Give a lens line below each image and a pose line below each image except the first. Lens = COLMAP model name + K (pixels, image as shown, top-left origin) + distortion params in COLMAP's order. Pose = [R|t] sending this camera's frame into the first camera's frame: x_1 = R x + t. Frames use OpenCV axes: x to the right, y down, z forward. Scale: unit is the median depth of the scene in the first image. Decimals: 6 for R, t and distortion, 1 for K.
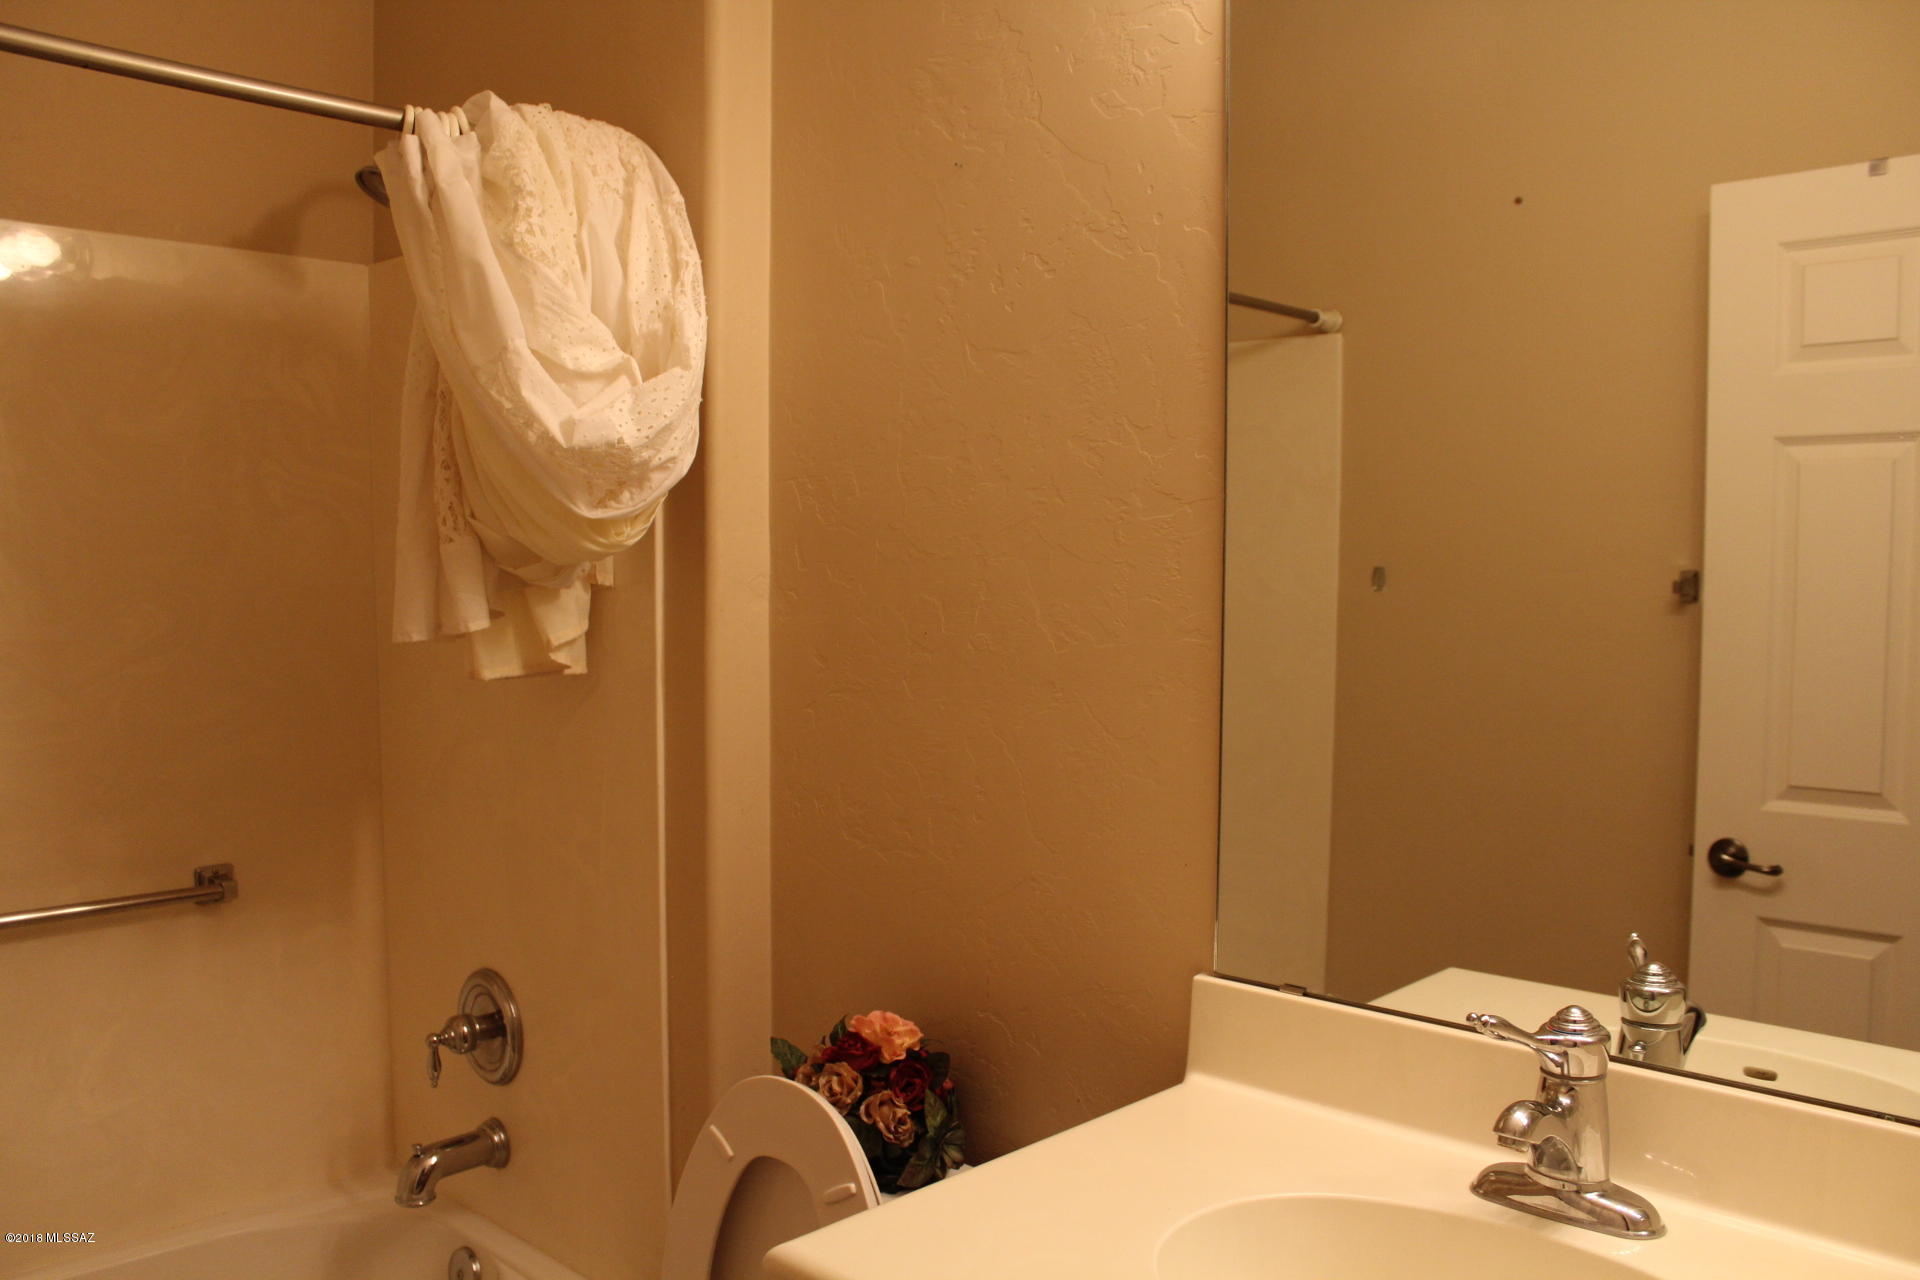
lens RADIAL K [[1574.1, 0, 939.8], [0, 1574.1, 670.4], [0, 0, 1]] dist [-0.161428, 0.135079]
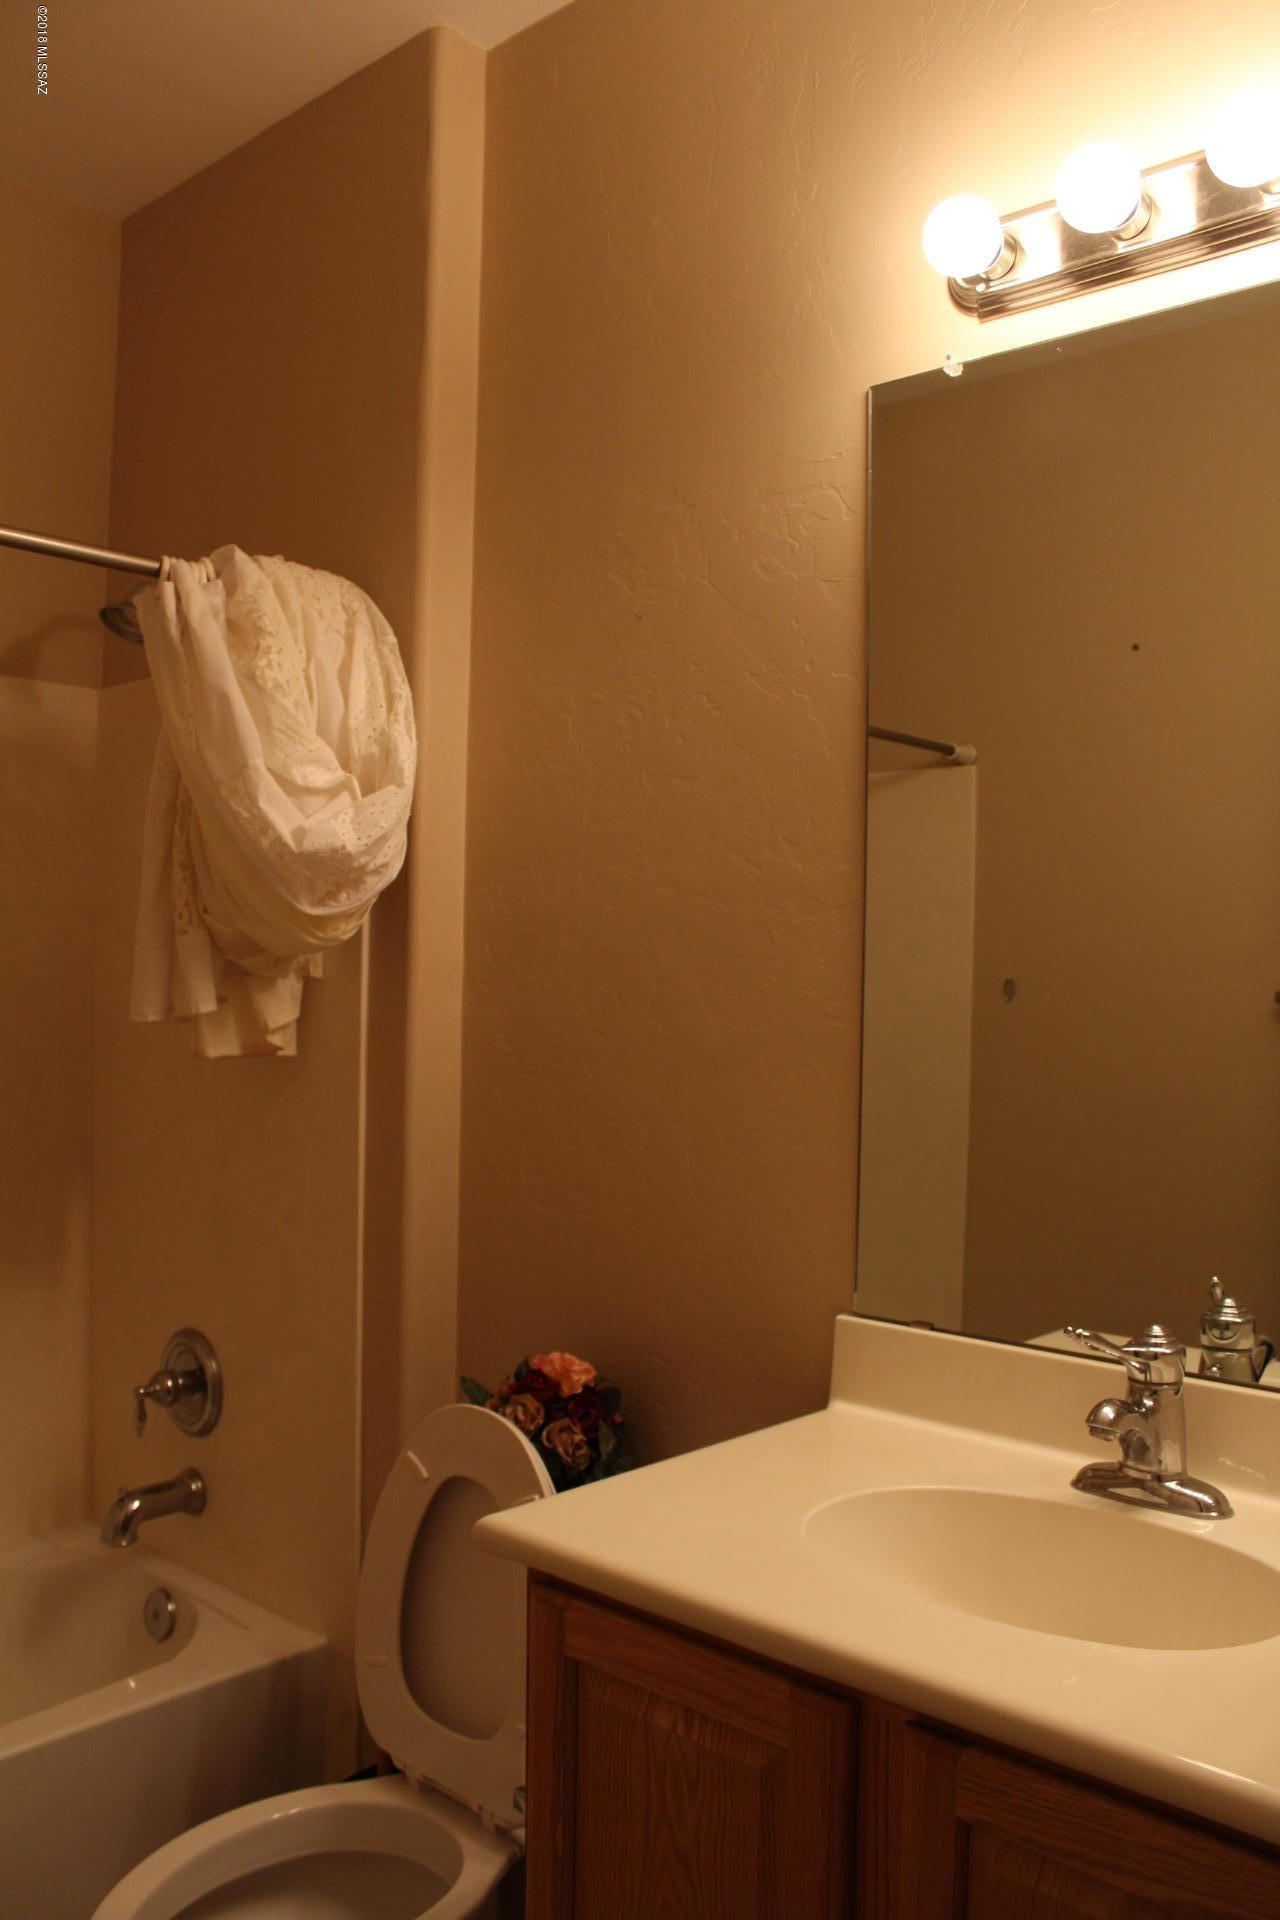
lens RADIAL K [[1574.1, 0, 597.5], [0, 1574.1, 976.8], [0, 0, 1]] dist [-0.161428, 0.135079]
pose [[0.999870, 0.014794, 0.006476, -0.021878], [-0.014259, 0.996997, -0.076114, 0.032659], [-0.007582, 0.076011, 0.997078, -0.145674]]
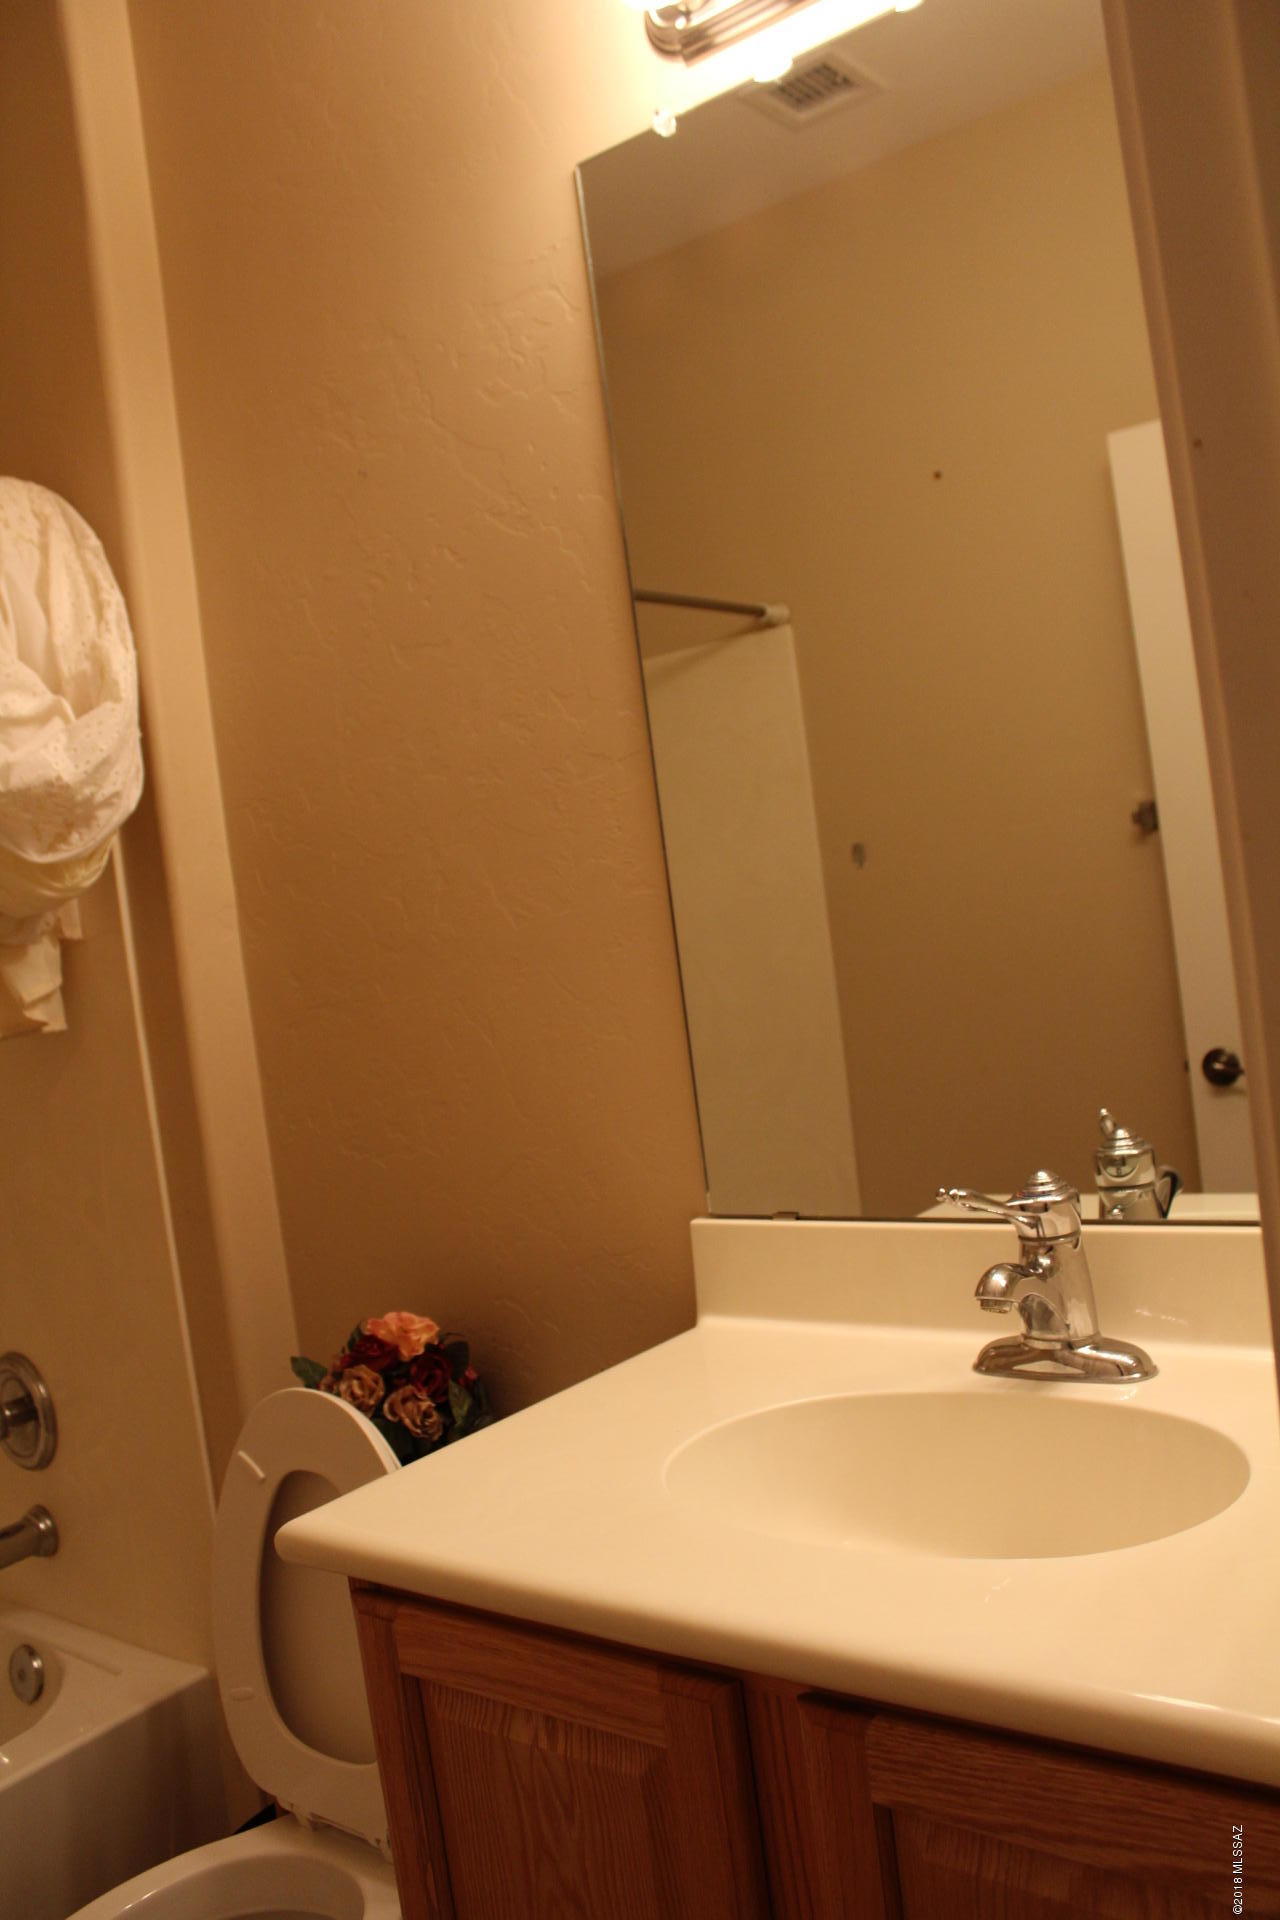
lens RADIAL K [[1574.1, 0, 636.8], [0, 1574.1, 968.0], [0, 0, 1]] dist [-0.161428, 0.135079]
pose [[0.985484, -0.135525, 0.102243, 0.041788], [0.140108, 0.989367, -0.039025, 0.061331], [-0.095867, 0.052783, 0.993994, -0.011855]]
